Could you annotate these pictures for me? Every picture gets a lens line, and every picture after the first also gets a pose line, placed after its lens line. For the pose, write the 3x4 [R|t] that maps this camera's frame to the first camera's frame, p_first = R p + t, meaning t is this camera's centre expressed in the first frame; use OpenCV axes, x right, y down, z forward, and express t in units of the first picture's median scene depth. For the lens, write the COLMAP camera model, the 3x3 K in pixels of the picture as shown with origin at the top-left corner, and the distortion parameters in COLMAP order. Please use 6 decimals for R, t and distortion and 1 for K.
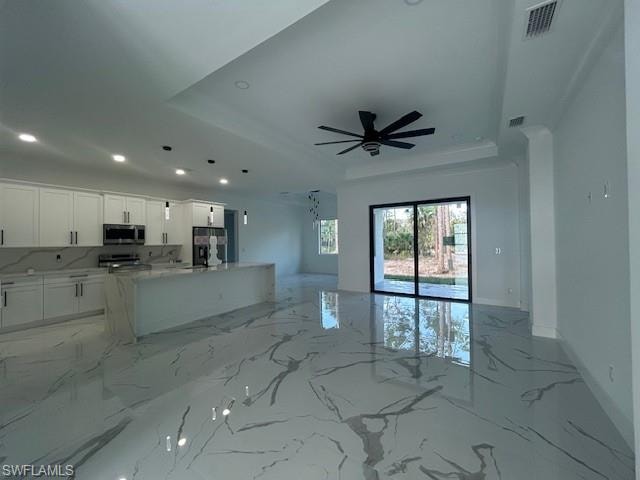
lens RADIAL K [[256.5, 0, 320.0], [0, 256.5, 240.0], [0, 0, 1]] dist [0.000190, 0.000371]
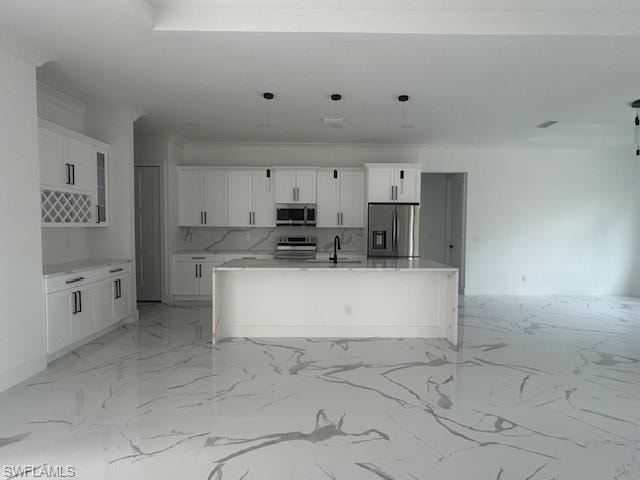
lens RADIAL K [[338.0, 0, 314.0], [0, 338.0, 240.1], [0, 0, 1]] dist [0.001411, 0.000695]
pose [[0.546987, 0.052164, -0.835514, 0.233571], [-0.007814, 0.998331, 0.057214, -0.001180], [0.837105, -0.024766, 0.546482, 0.435799]]
